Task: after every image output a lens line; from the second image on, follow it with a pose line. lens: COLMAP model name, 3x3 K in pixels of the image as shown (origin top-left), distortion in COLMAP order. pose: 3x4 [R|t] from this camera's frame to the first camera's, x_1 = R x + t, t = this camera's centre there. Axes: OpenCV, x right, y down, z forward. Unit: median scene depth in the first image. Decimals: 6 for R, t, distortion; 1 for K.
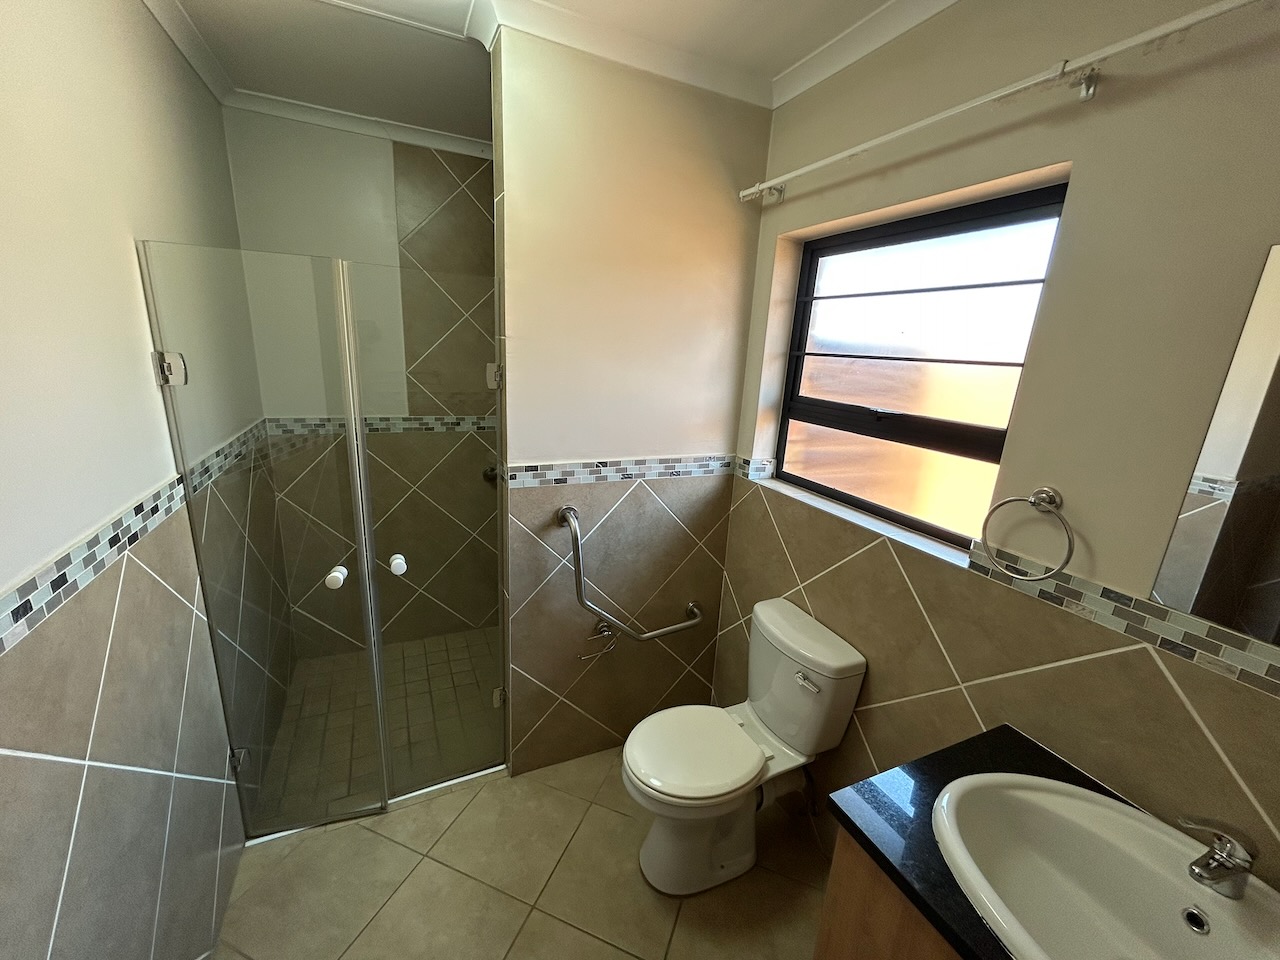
lens RADIAL K [[517.1, 0, 636.8], [0, 517.1, 483.0], [0, 0, 1]] dist [-0.000041, 0.000471]
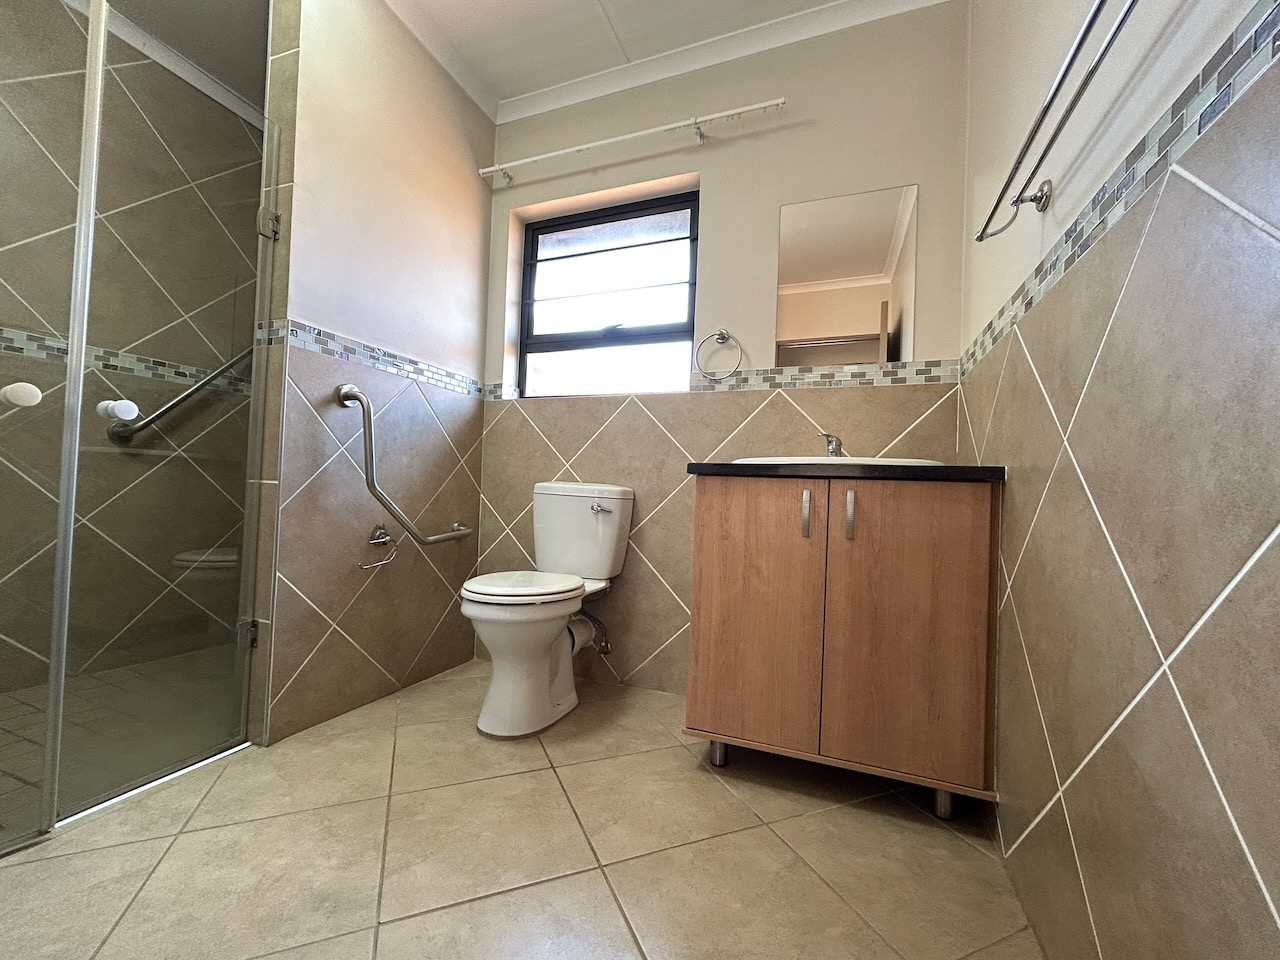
lens RADIAL K [[517.1, 0, 636.8], [0, 517.1, 483.0], [0, 0, 1]] dist [-0.000041, 0.000471]
pose [[0.719983, -0.012590, 0.693877, -0.412286], [0.181420, 0.968482, -0.170674, 0.472247], [-0.669859, 0.248765, 0.699575, 0.036163]]
